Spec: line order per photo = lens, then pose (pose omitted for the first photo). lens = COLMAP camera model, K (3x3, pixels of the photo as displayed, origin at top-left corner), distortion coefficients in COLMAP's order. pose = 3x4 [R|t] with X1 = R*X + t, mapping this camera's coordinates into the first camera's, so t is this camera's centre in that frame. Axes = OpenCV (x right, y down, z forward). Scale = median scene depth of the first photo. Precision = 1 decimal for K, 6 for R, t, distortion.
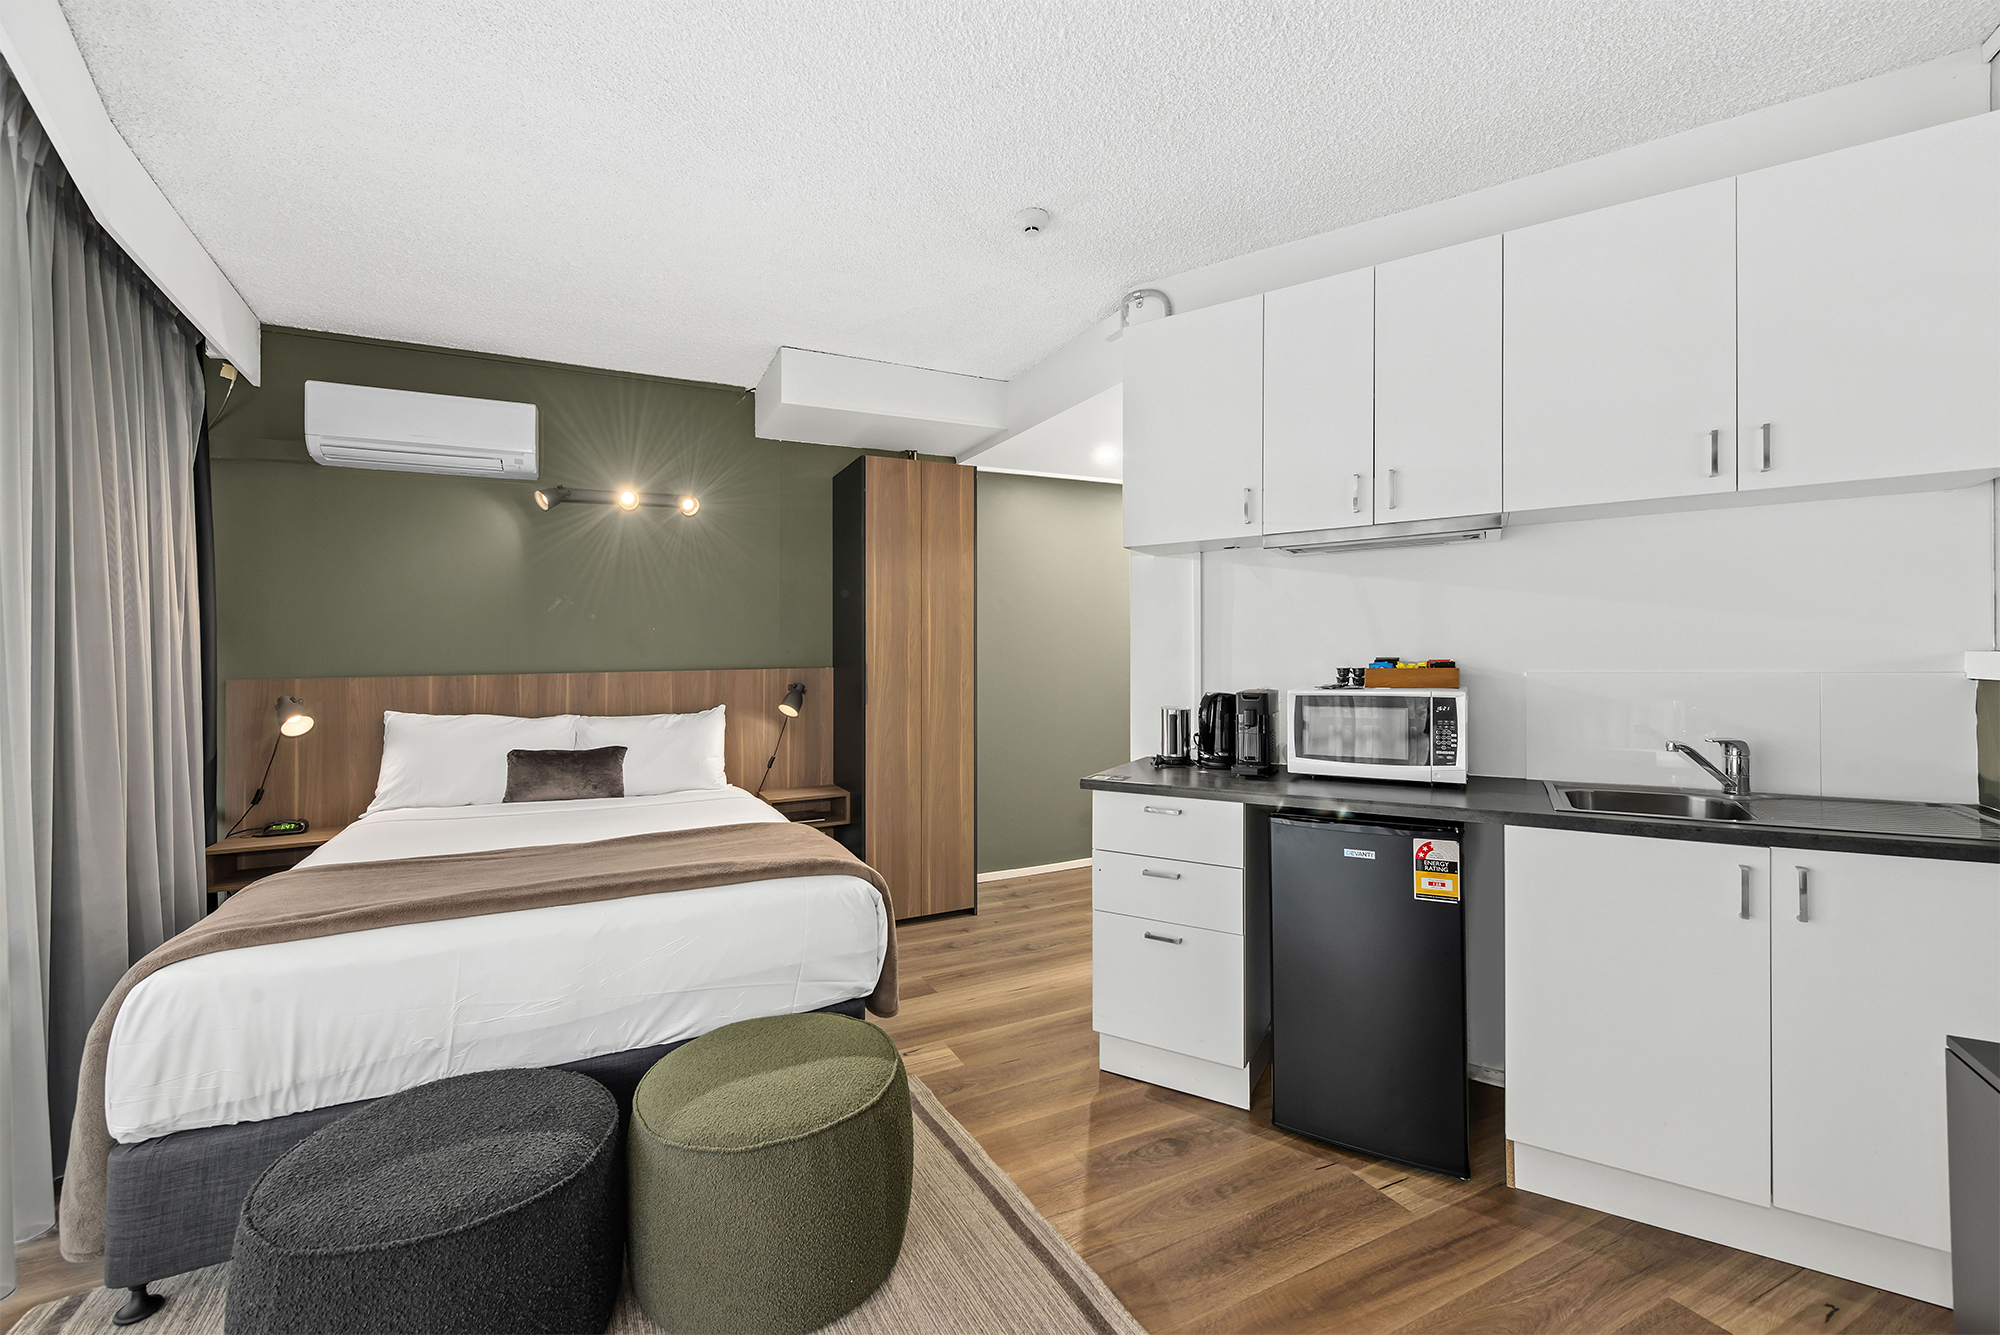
lens RADIAL K [[880.7, 0, 1000.0], [0, 880.7, 667.5], [0, 0, 1]] dist [0.001328, 0.000183]
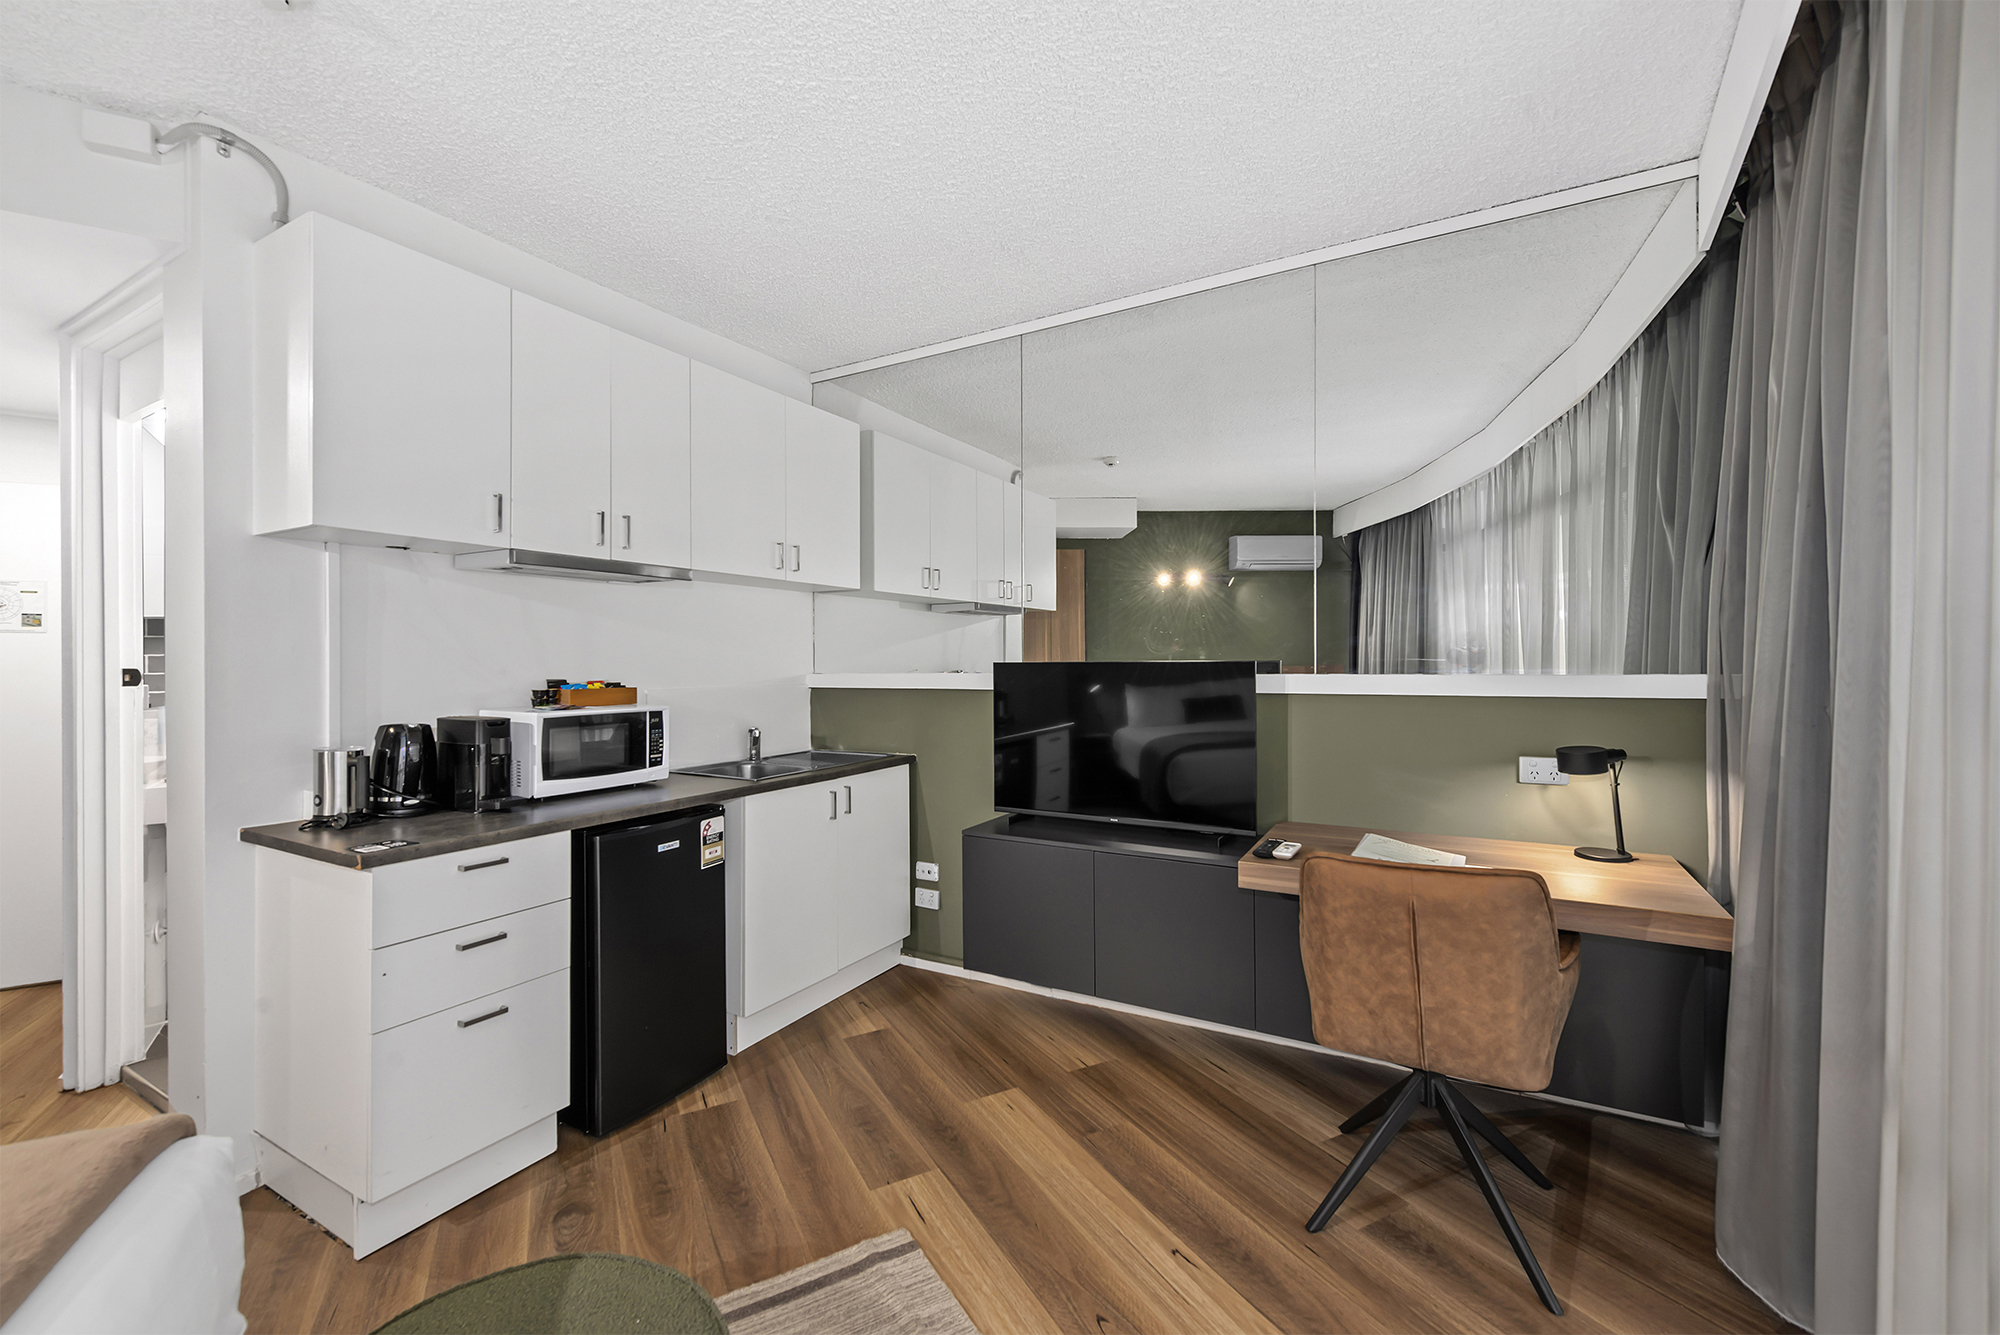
lens RADIAL K [[864.8, 0, 1000.0], [0, 864.8, 667.5], [0, 0, 1]] dist [-0.000400, -0.000065]
pose [[-0.120580, 0.005297, 0.992690, -0.828434], [0.006763, 0.999967, -0.004514, -0.019924], [-0.992681, 0.006169, -0.120612, 0.727647]]
